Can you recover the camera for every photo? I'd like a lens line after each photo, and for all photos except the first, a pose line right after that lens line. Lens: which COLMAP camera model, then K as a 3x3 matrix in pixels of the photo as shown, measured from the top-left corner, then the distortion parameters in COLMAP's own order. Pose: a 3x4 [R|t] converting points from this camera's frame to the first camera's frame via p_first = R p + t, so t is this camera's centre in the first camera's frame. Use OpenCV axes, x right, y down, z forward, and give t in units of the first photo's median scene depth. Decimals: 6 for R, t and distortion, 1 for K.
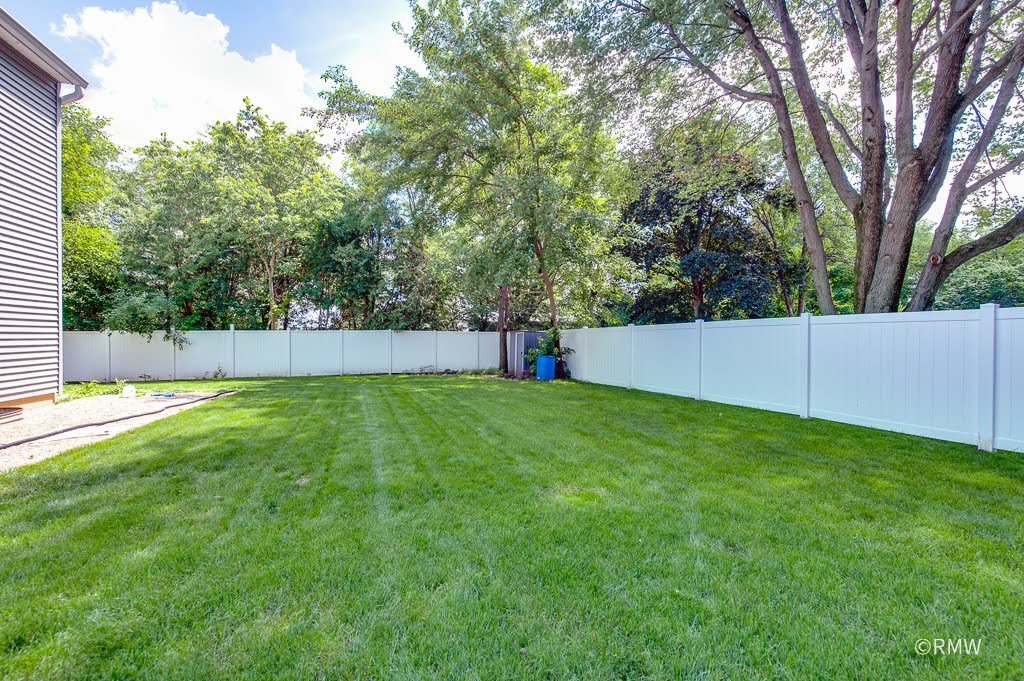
lens RADIAL K [[416.5, 0, 510.5], [0, 416.5, 345.2], [0, 0, 1]] dist [0.016740, -0.004011]
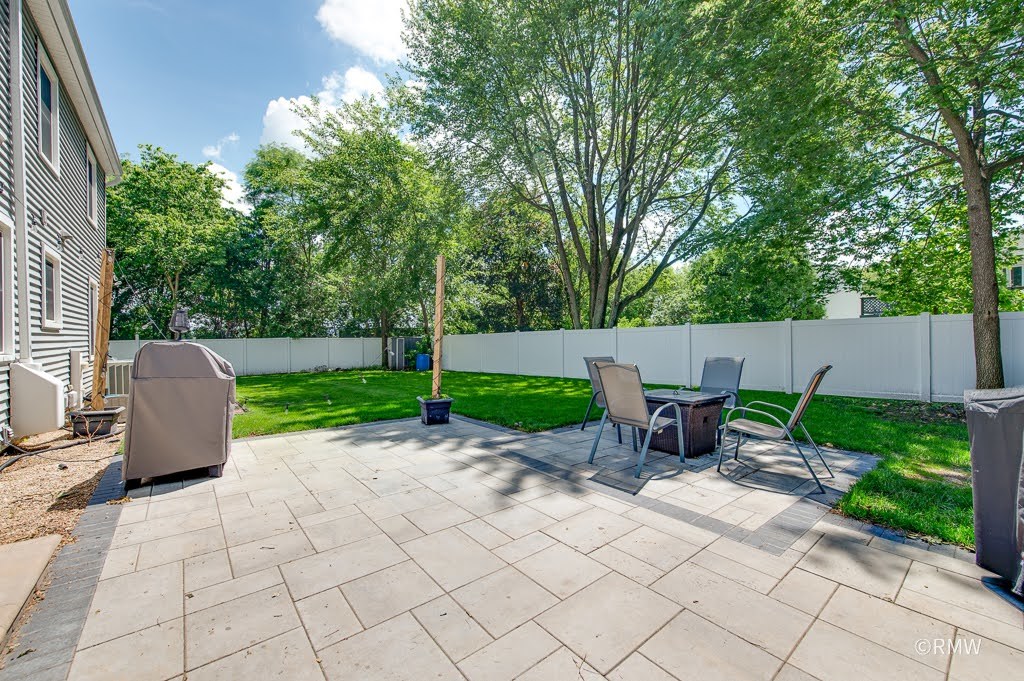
lens RADIAL K [[416.5, 0, 520.0], [0, 416.5, 339.4], [0, 0, 1]] dist [0.016740, -0.004011]
pose [[0.919211, -0.014099, 0.393513, -0.193292], [0.020210, 0.999731, -0.011389, -0.002081], [-0.393247, 0.018422, 0.919248, -0.513210]]
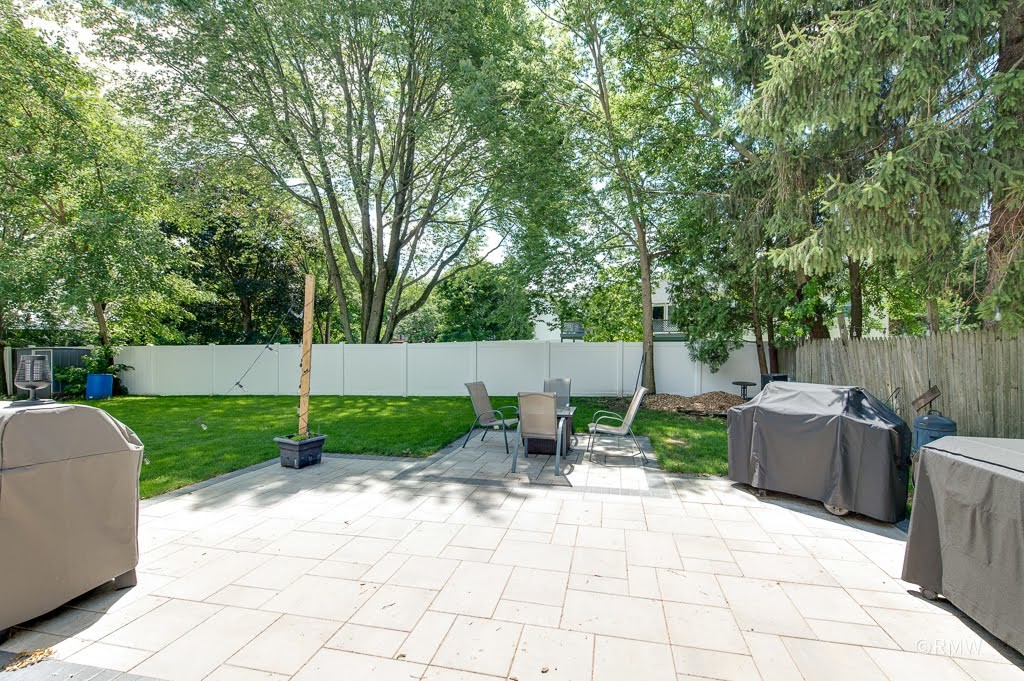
lens RADIAL K [[416.5, 0, 547.6], [0, 416.5, 348.3], [0, 0, 1]] dist [0.016740, -0.004011]
pose [[0.442289, -0.014536, 0.896755, -0.378429], [0.012222, 0.999873, 0.010179, -0.036064], [-0.896789, 0.006458, 0.442410, -0.441677]]
